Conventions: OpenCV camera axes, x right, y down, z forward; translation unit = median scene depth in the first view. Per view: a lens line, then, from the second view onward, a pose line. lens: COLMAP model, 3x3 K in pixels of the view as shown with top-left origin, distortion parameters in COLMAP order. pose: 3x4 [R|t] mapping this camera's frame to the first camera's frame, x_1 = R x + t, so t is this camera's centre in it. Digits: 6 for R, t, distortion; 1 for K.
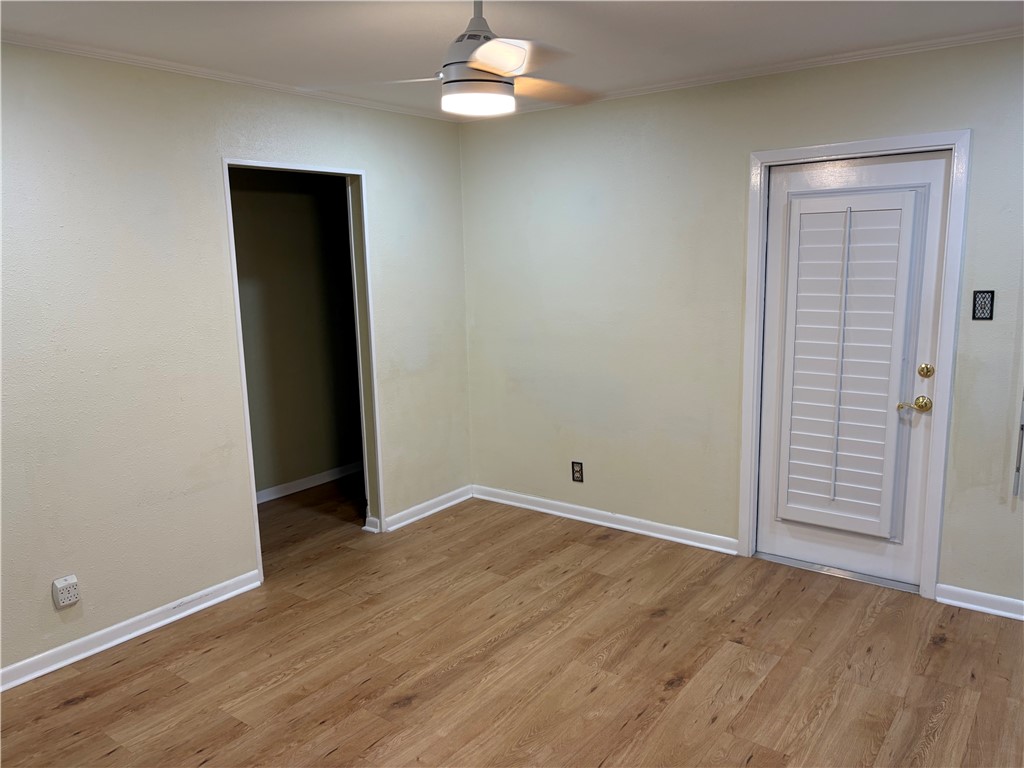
lens RADIAL K [[772.8, 0, 511.9], [0, 772.8, 388.4], [0, 0, 1]] dist [-0.000999, -0.005721]
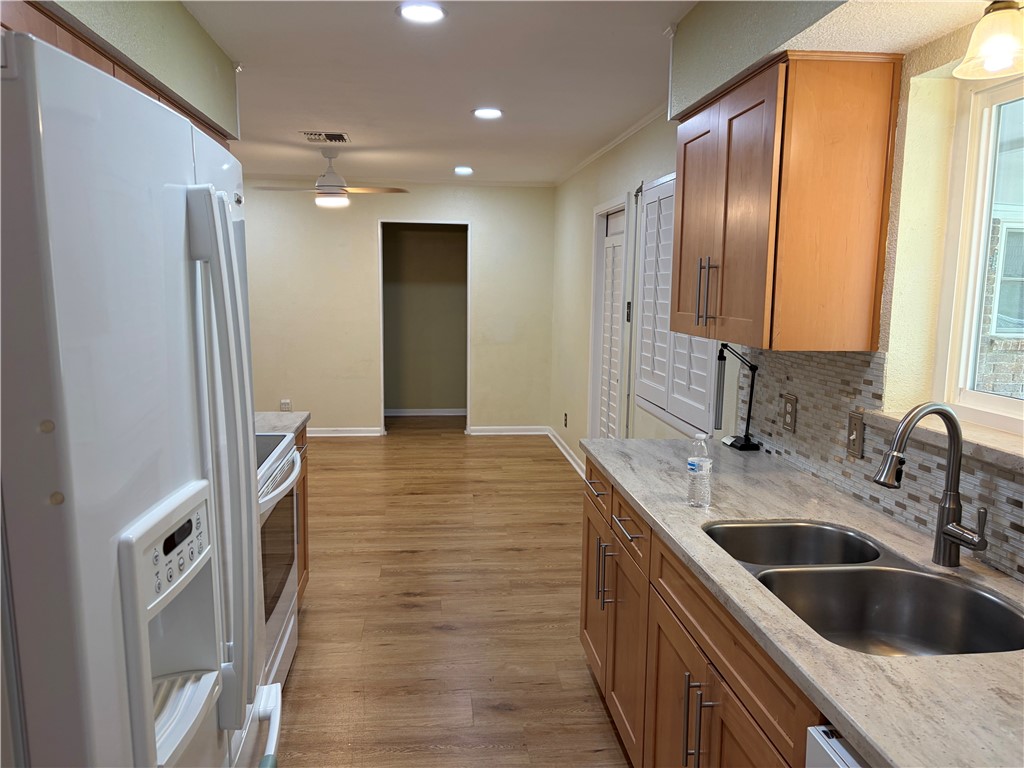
lens RADIAL K [[772.8, 0, 512.0], [0, 772.8, 384.7], [0, 0, 1]] dist [-0.000999, -0.005721]
pose [[0.688227, 0.128684, -0.713991, 1.429228], [-0.157143, 0.987221, 0.026455, 0.026517], [0.708272, 0.093992, 0.699654, -0.147843]]
